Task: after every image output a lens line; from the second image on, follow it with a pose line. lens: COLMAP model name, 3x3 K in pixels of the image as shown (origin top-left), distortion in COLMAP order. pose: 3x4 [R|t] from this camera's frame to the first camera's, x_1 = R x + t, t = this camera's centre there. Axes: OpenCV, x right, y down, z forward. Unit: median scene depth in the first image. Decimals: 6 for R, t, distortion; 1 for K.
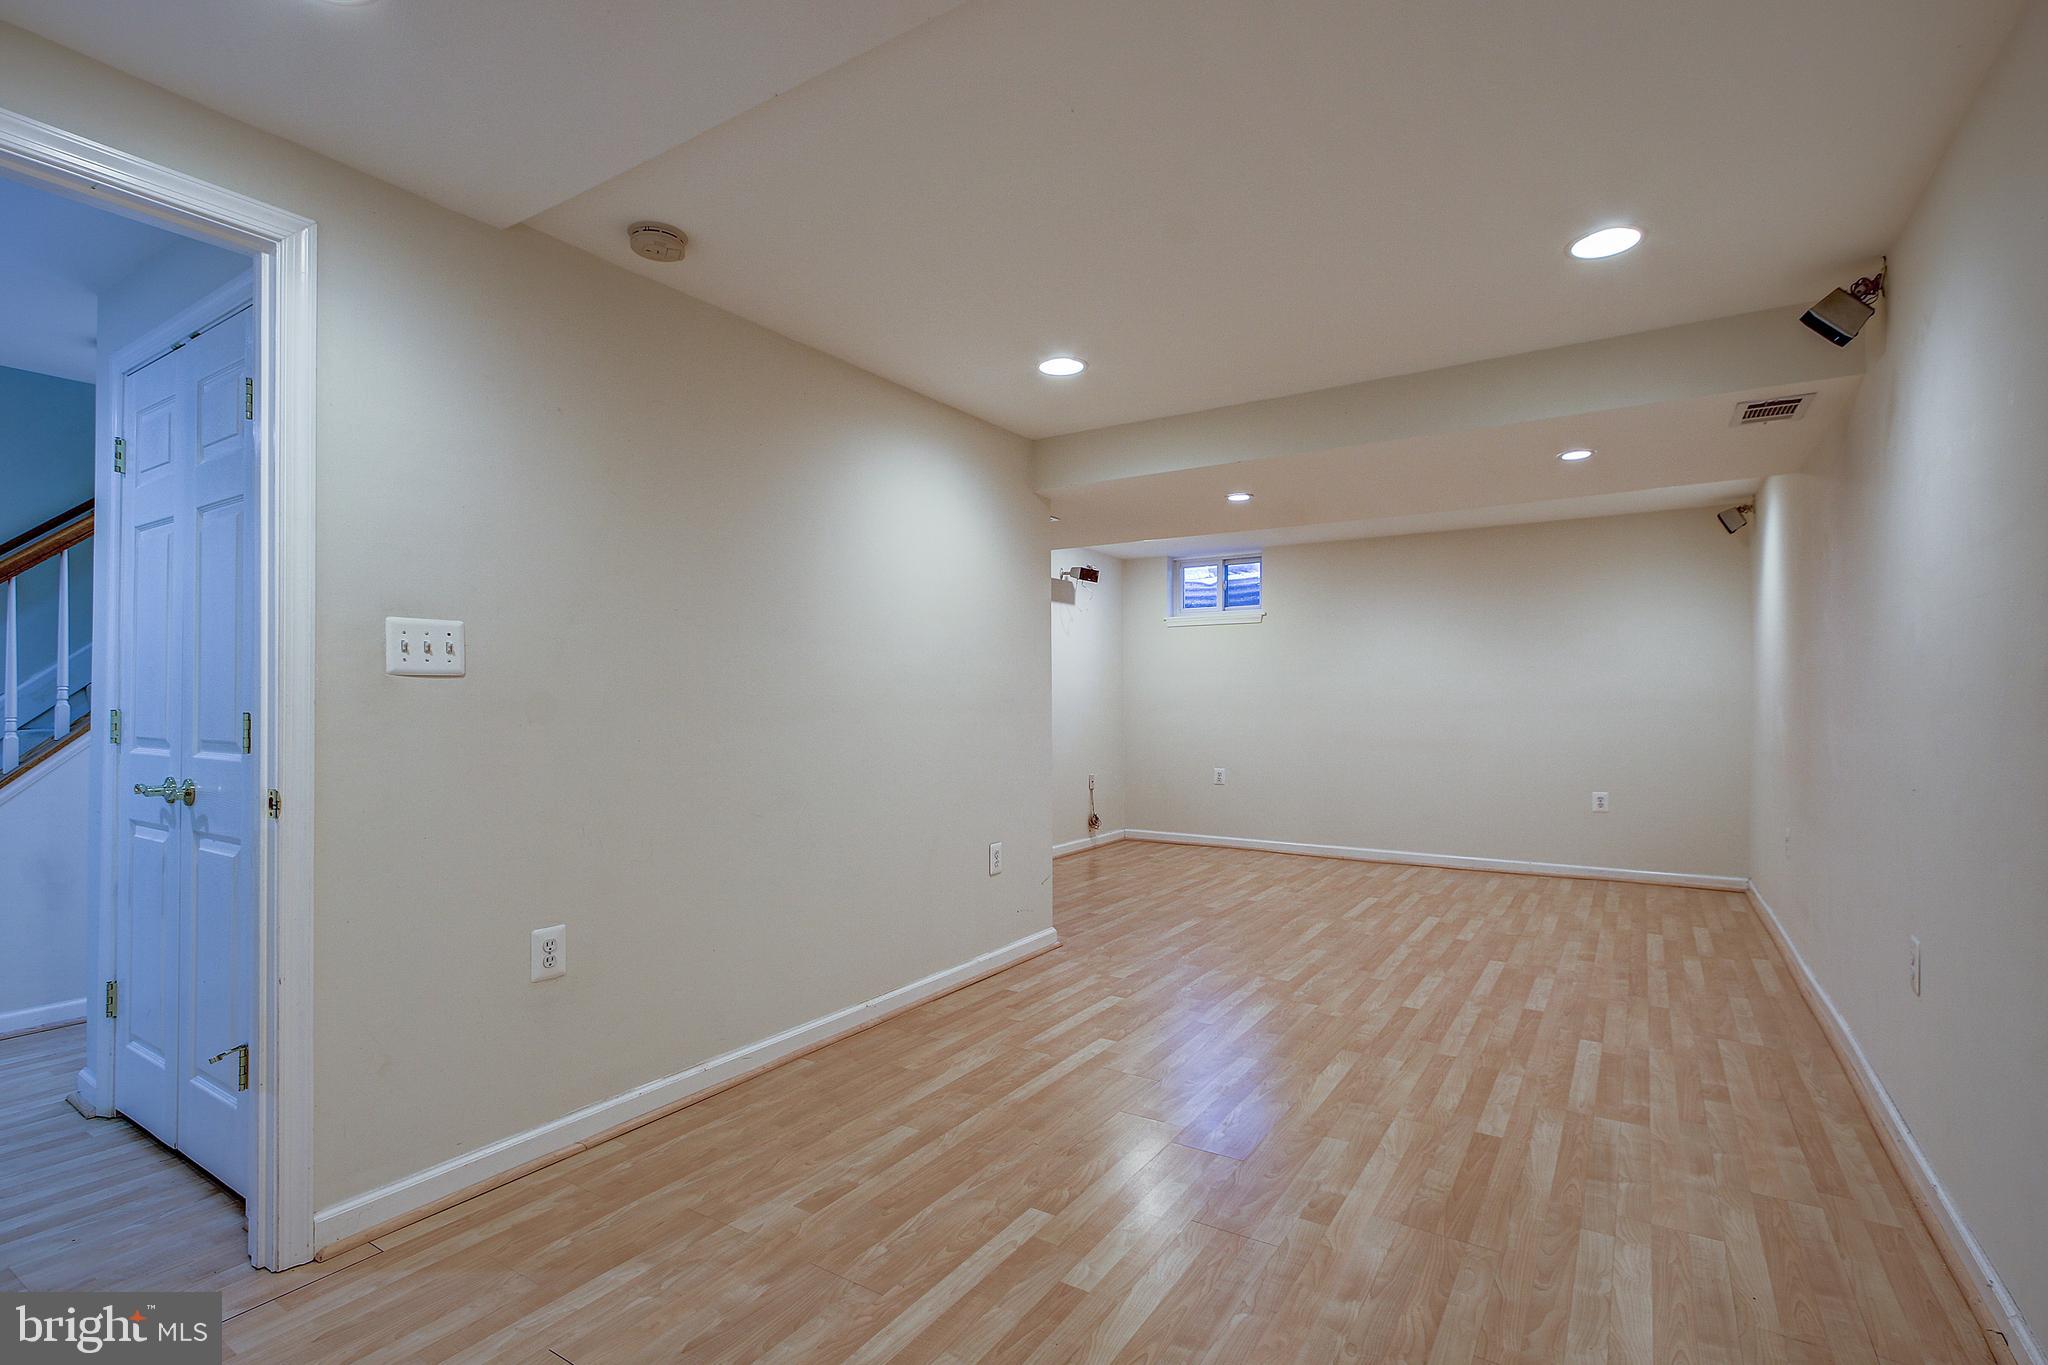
lens RADIAL K [[949.0, 0, 1050.6], [0, 949.0, 697.0], [0, 0, 1]] dist [-0.002622, 0.000244]
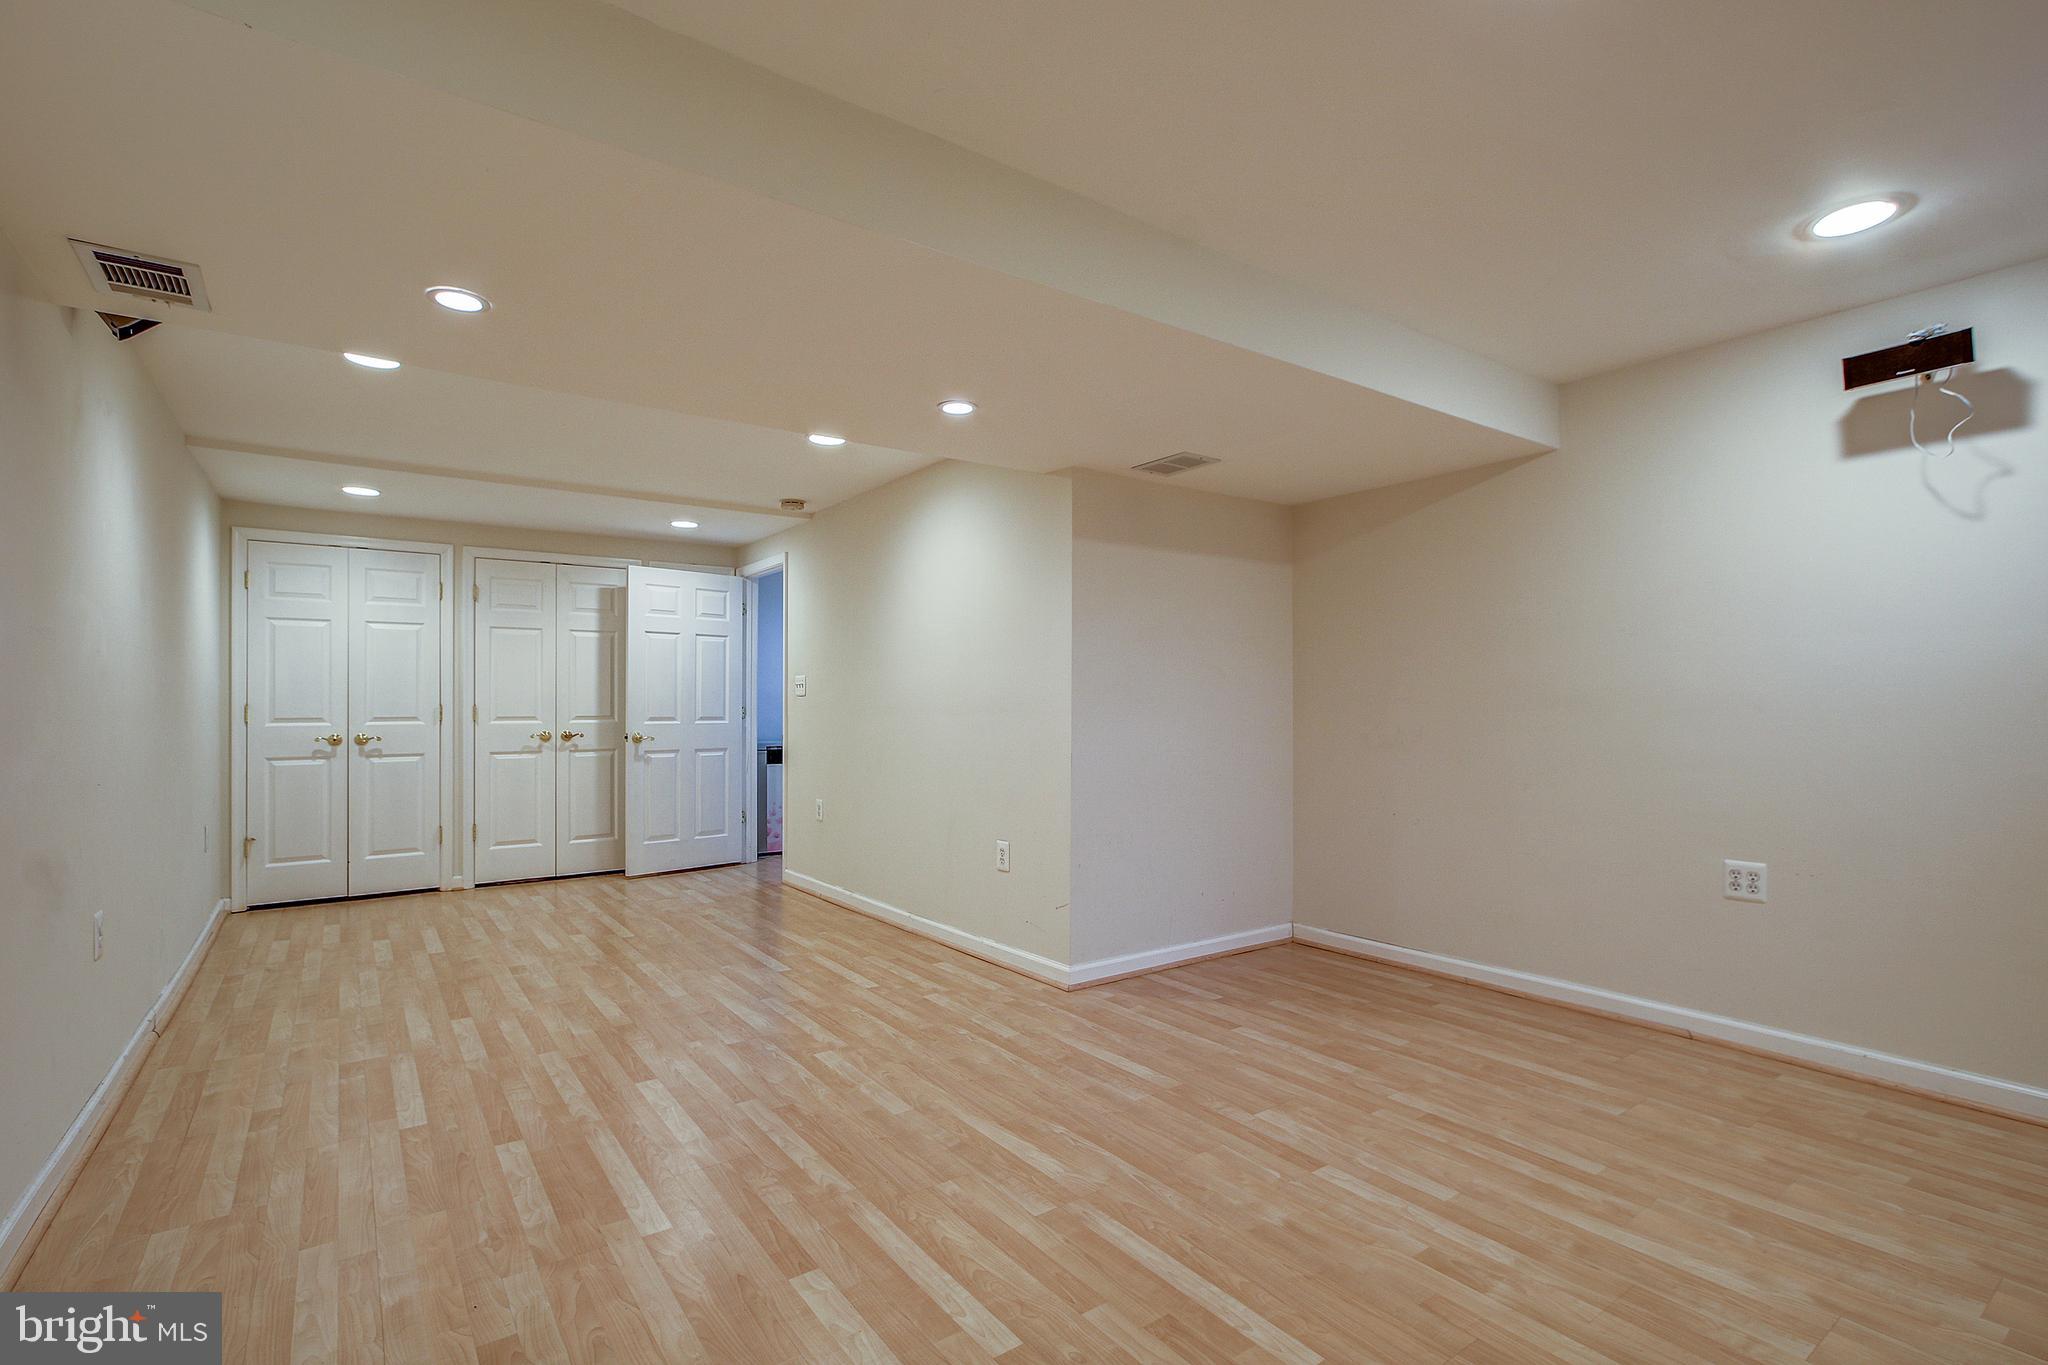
lens RADIAL K [[949.0, 0, 1050.6], [0, 949.0, 697.0], [0, 0, 1]] dist [-0.002622, 0.000244]
pose [[-0.360989, -0.007130, -0.932543, 1.127795], [0.011247, 0.999865, -0.011999, 0.010788], [0.932502, -0.014820, -0.360860, 1.799230]]
